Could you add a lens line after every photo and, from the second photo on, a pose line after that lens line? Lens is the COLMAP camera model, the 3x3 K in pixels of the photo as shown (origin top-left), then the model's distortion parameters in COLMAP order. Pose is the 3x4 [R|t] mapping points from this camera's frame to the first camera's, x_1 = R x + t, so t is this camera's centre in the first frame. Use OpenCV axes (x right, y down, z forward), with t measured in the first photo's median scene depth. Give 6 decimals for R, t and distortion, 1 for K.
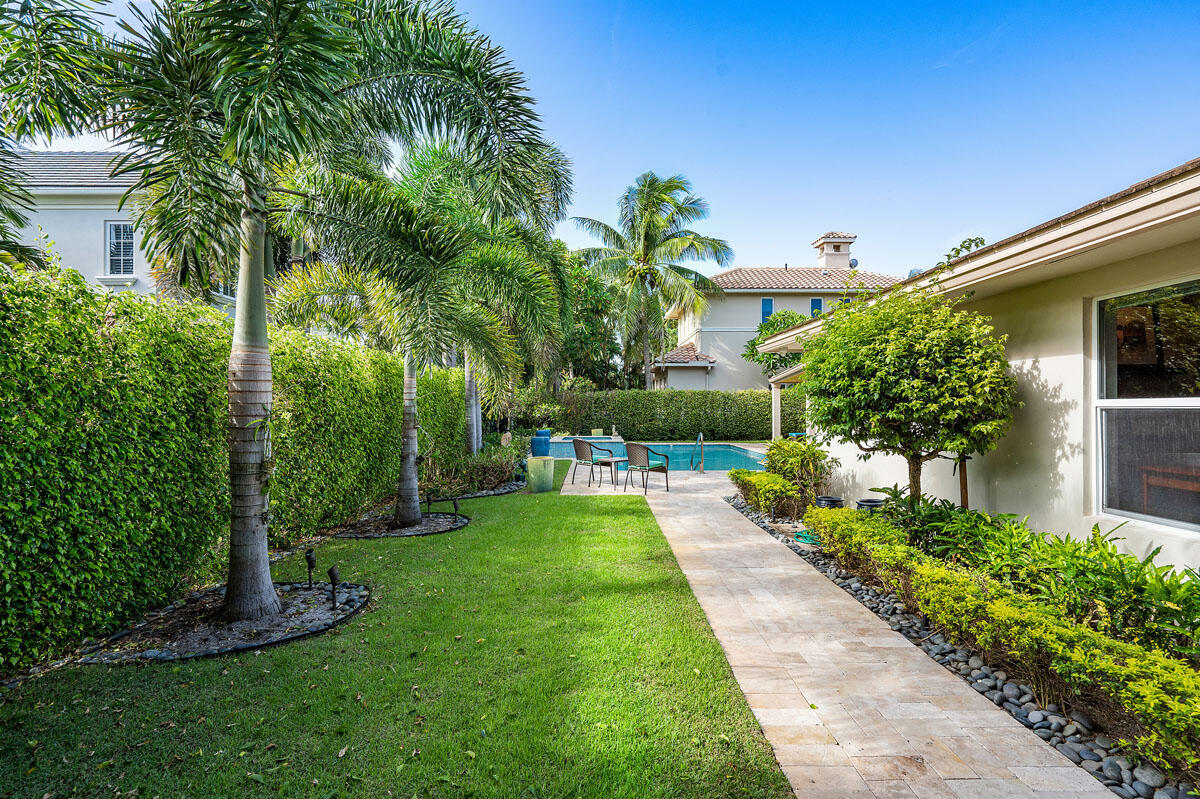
lens RADIAL K [[581.1, 0, 600.2], [0, 581.1, 397.9], [0, 0, 1]] dist [-0.001756, -0.000155]
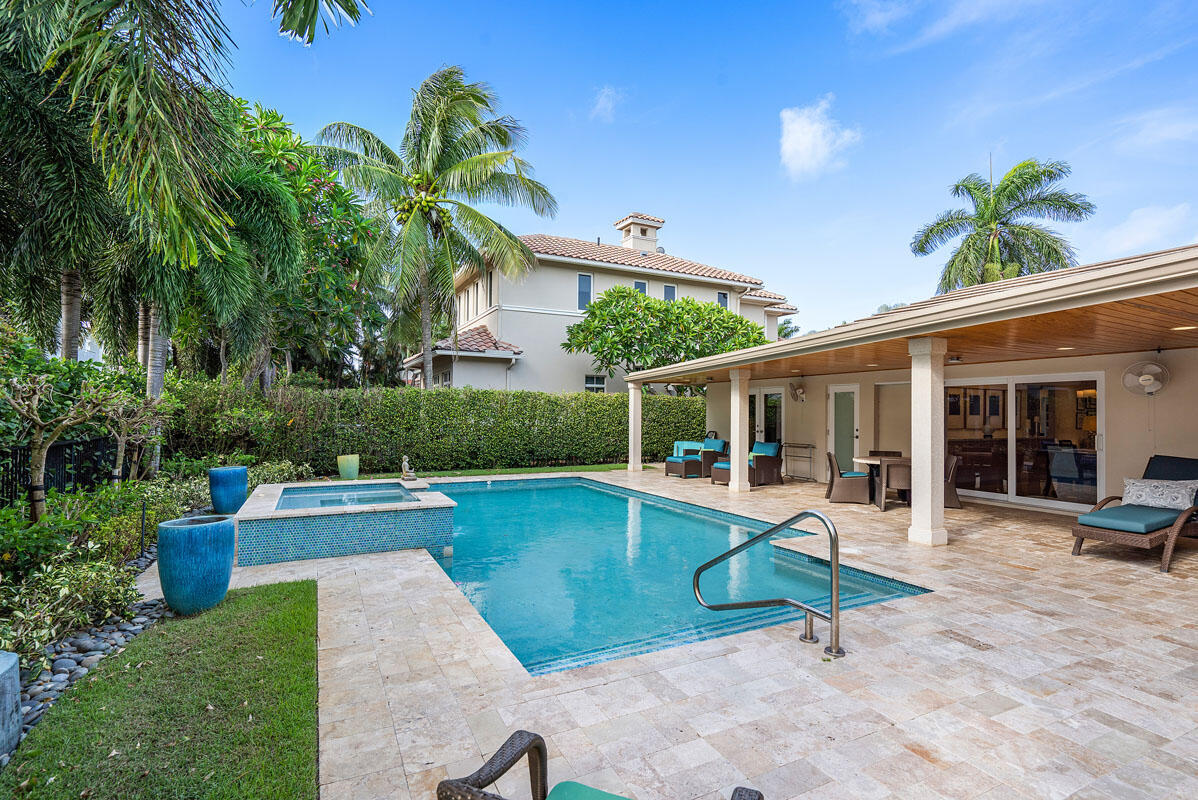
lens RADIAL K [[561.1, 0, 598.0], [0, 561.1, 393.8], [0, 0, 1]] dist [-0.011434, 0.002757]
pose [[0.895002, 0.022419, 0.445499, -0.025792], [-0.015364, 0.999693, -0.019442, 0.001072], [-0.445798, 0.010556, 0.895071, 0.340130]]
